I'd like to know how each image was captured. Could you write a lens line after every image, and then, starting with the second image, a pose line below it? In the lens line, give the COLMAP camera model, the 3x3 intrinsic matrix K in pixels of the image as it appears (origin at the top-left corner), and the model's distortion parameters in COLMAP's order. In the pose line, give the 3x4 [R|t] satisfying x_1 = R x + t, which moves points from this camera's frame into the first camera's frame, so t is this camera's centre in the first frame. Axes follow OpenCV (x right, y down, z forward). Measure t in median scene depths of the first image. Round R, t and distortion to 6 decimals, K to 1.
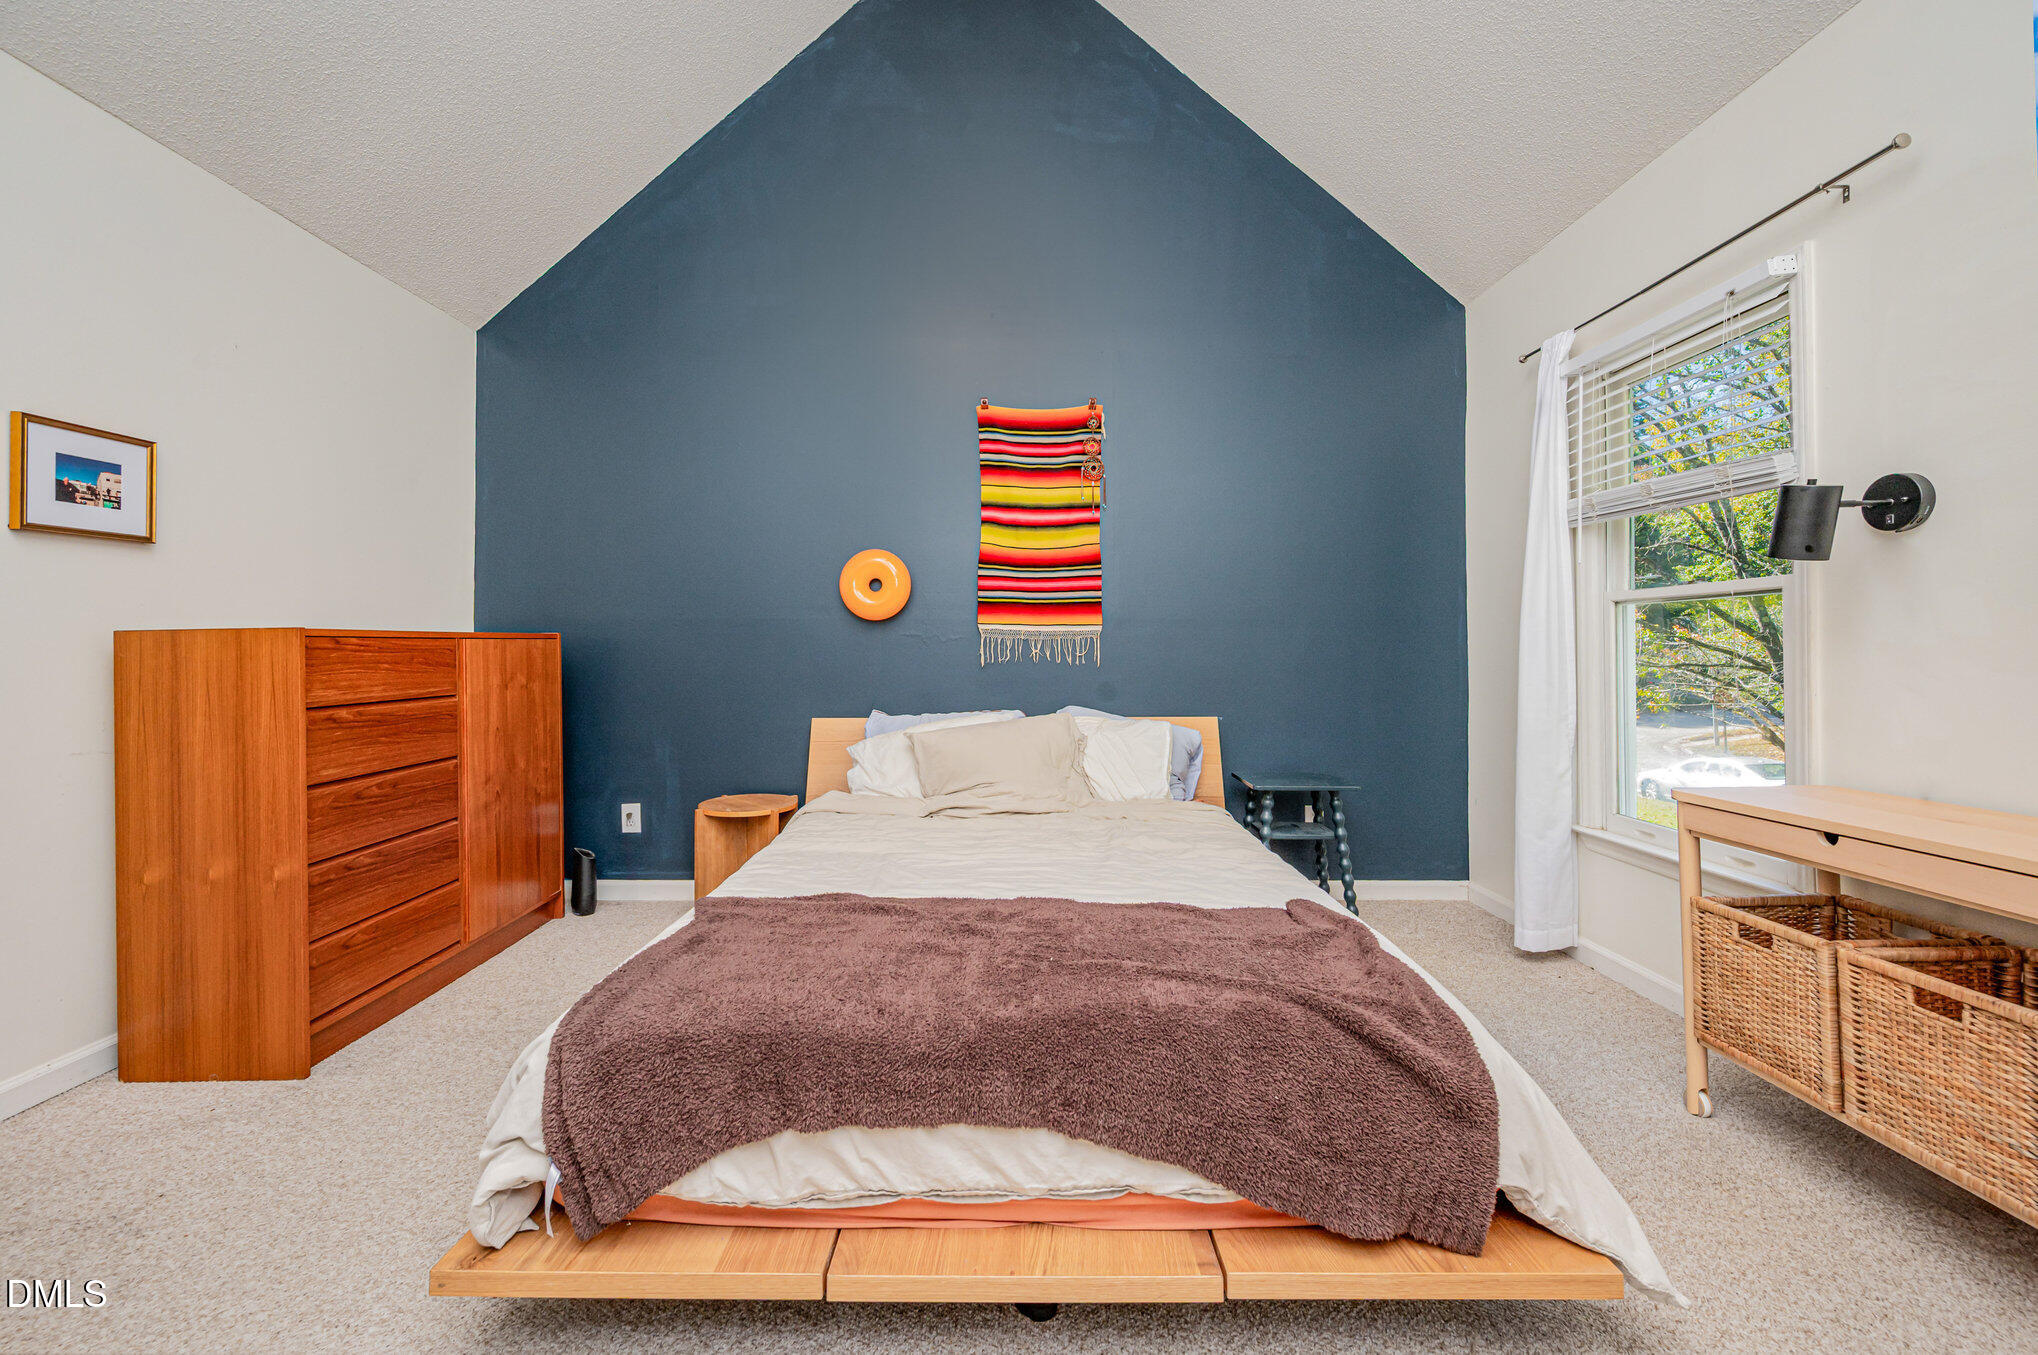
lens RADIAL K [[813.1, 0, 1013.2], [0, 813.1, 636.3], [0, 0, 1]] dist [-0.000650, 0.000505]
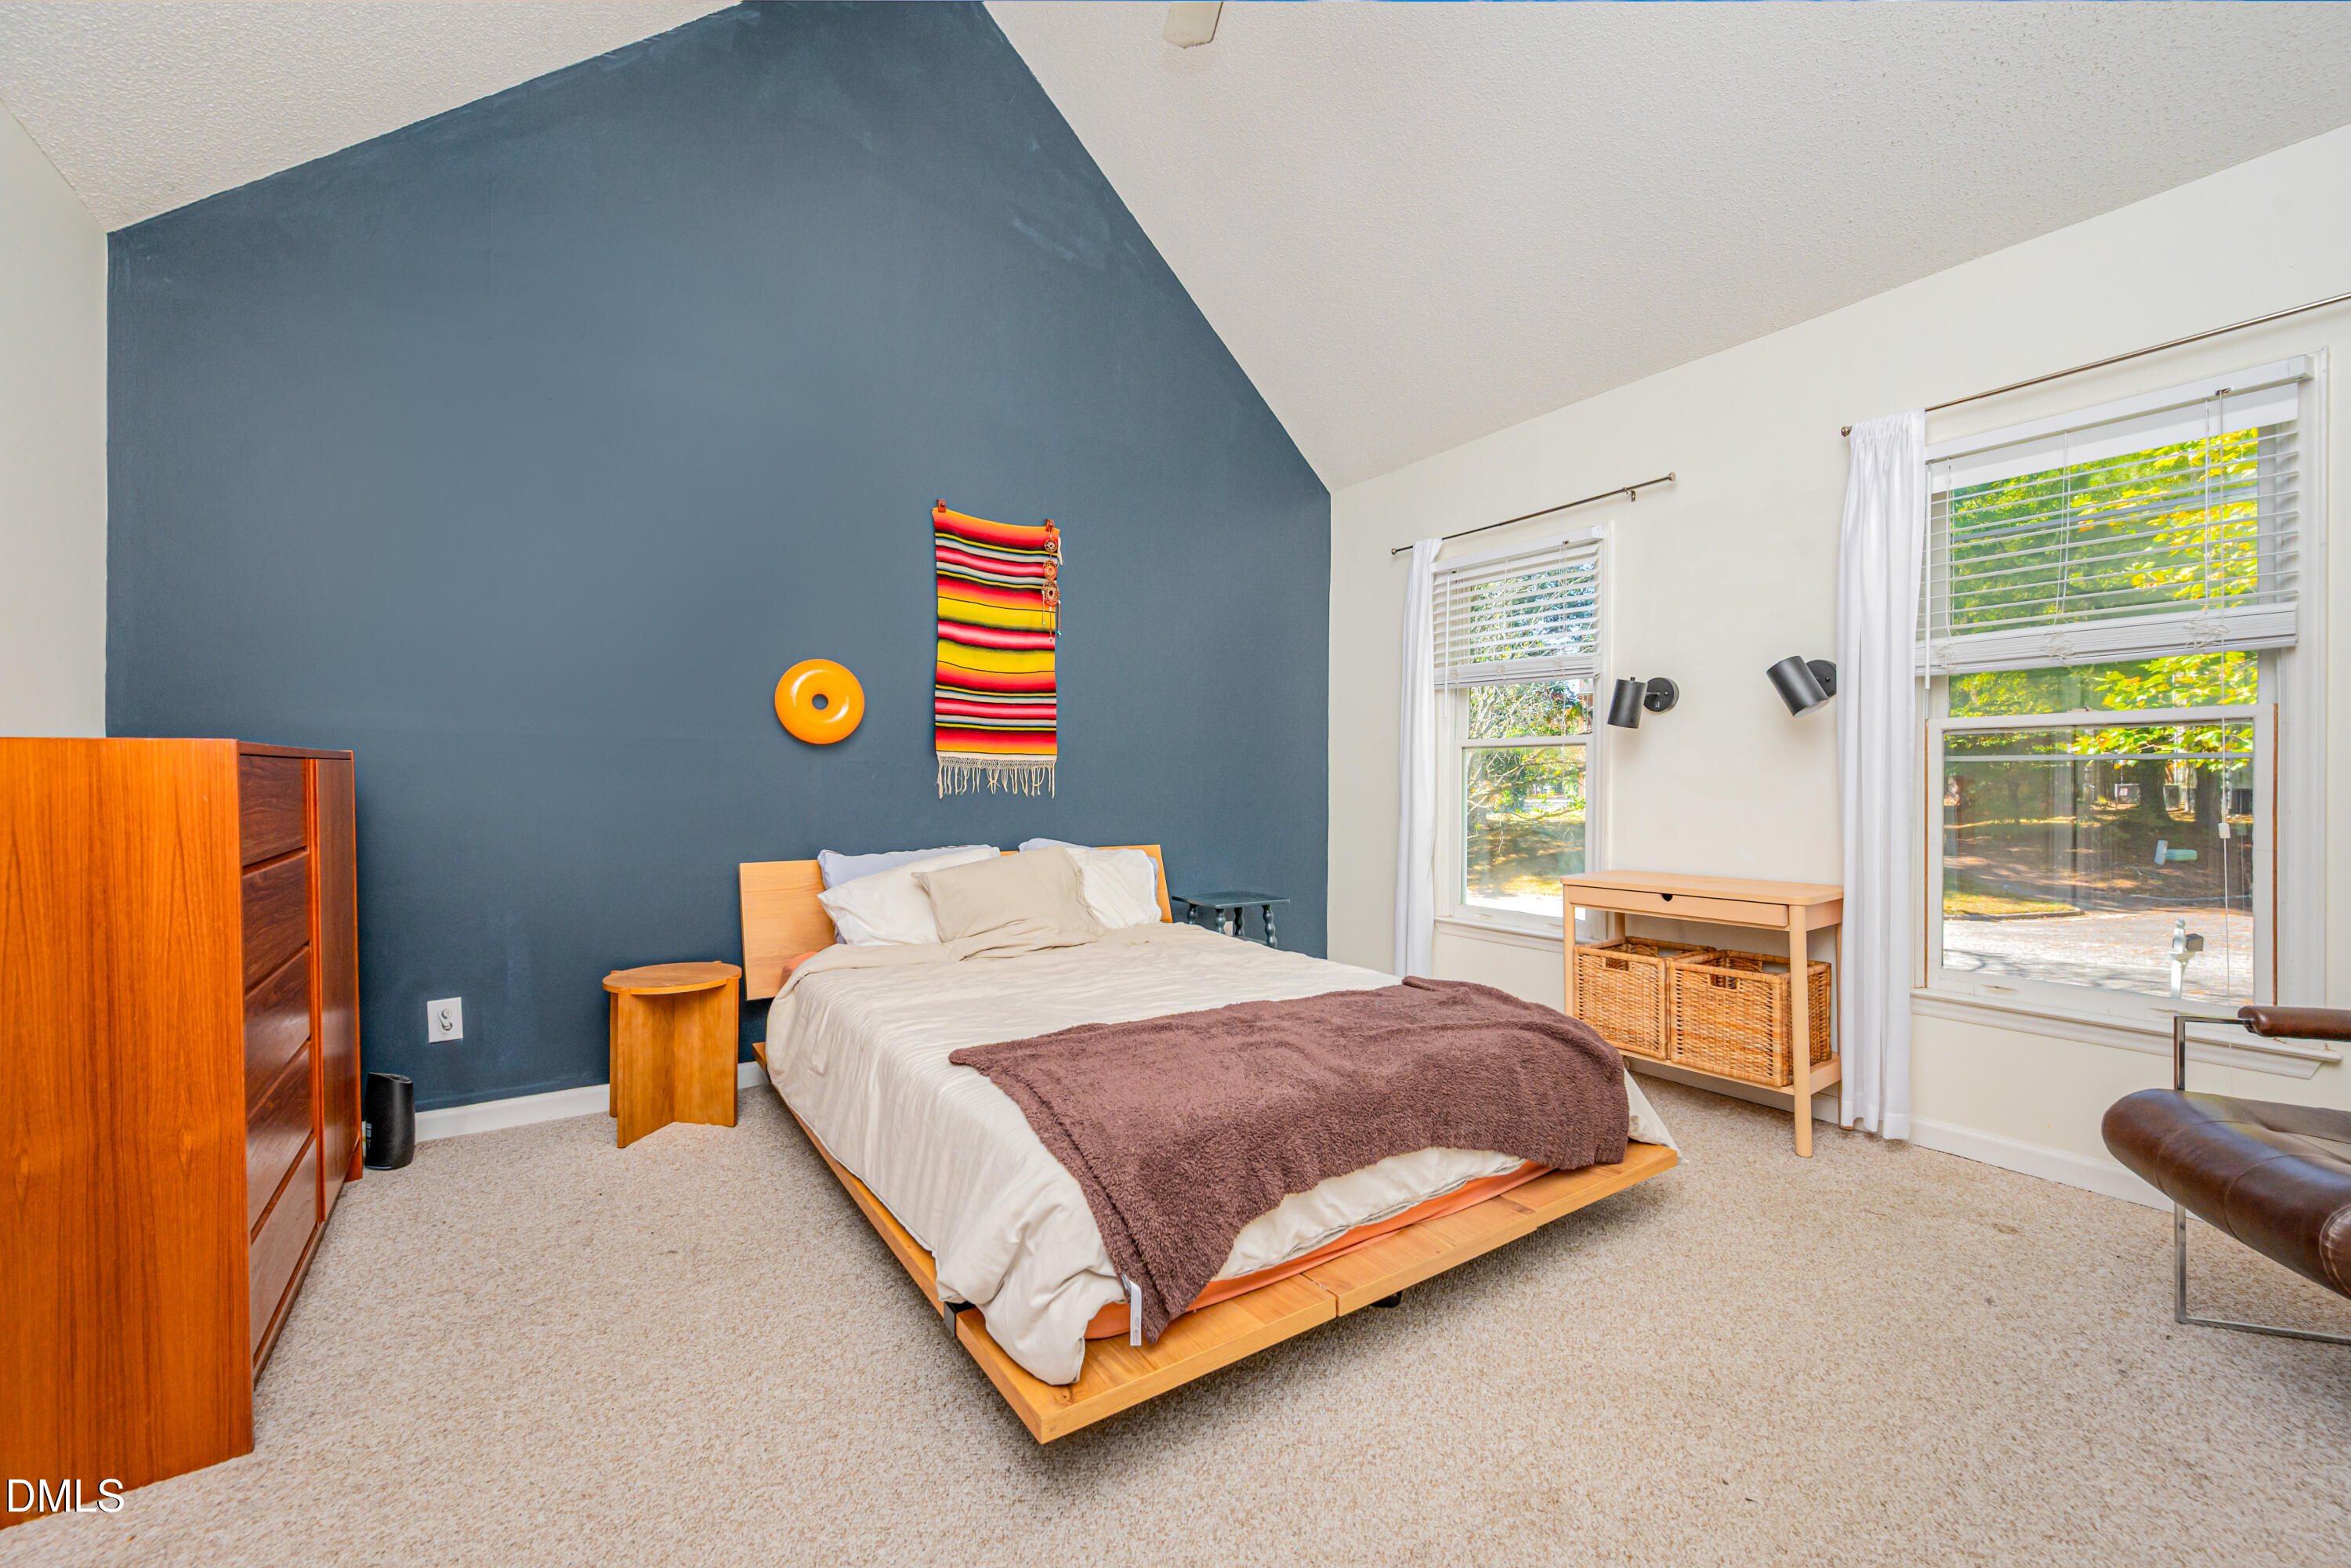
lens RADIAL K [[939.2, 0, 1152.4], [0, 939.2, 779.4], [0, 0, 1]] dist [0.000951, 0.000140]
pose [[0.824031, 0.005931, 0.566513, -0.492602], [-0.015587, 0.999804, 0.012205, -0.000324], [-0.566330, -0.018887, 0.823962, 0.005438]]
